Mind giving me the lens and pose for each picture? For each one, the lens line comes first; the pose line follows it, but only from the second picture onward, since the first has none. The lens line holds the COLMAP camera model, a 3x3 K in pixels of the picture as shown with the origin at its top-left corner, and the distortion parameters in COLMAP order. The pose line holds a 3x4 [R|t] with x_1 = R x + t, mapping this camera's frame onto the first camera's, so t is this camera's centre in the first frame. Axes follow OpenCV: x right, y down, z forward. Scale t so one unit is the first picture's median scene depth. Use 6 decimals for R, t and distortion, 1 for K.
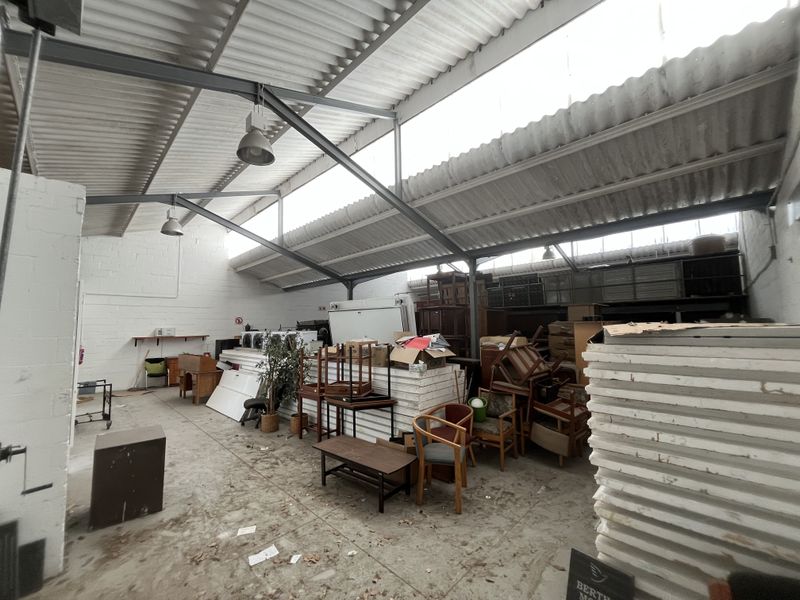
lens RADIAL K [[324.5, 0, 400.0], [0, 324.5, 300.0], [0, 0, 1]] dist [0.000502, -0.000128]
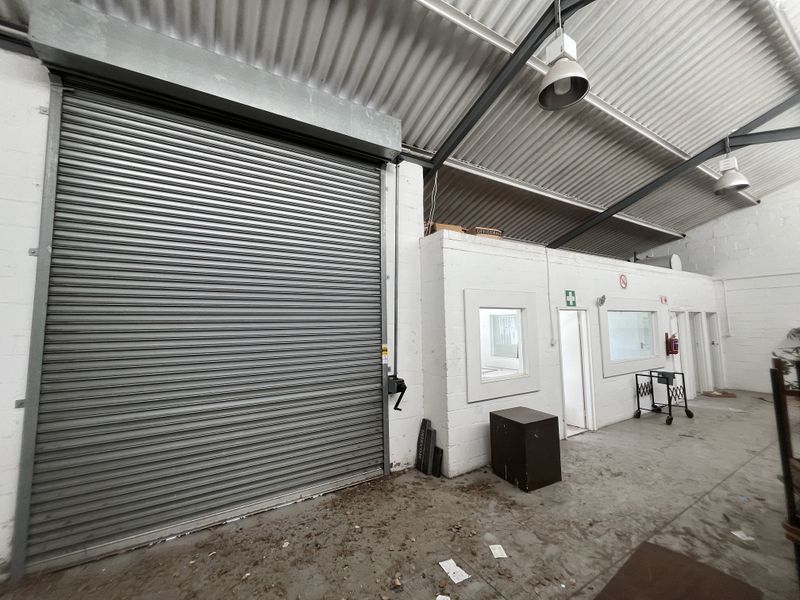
lens RADIAL K [[324.5, 0, 400.0], [0, 324.5, 300.0], [0, 0, 1]] dist [0.000502, -0.000128]
pose [[-0.258941, -0.059781, -0.964041, 0.423003], [0.102027, 0.990806, -0.088846, 0.066688], [0.960490, -0.121364, -0.250461, 0.892083]]
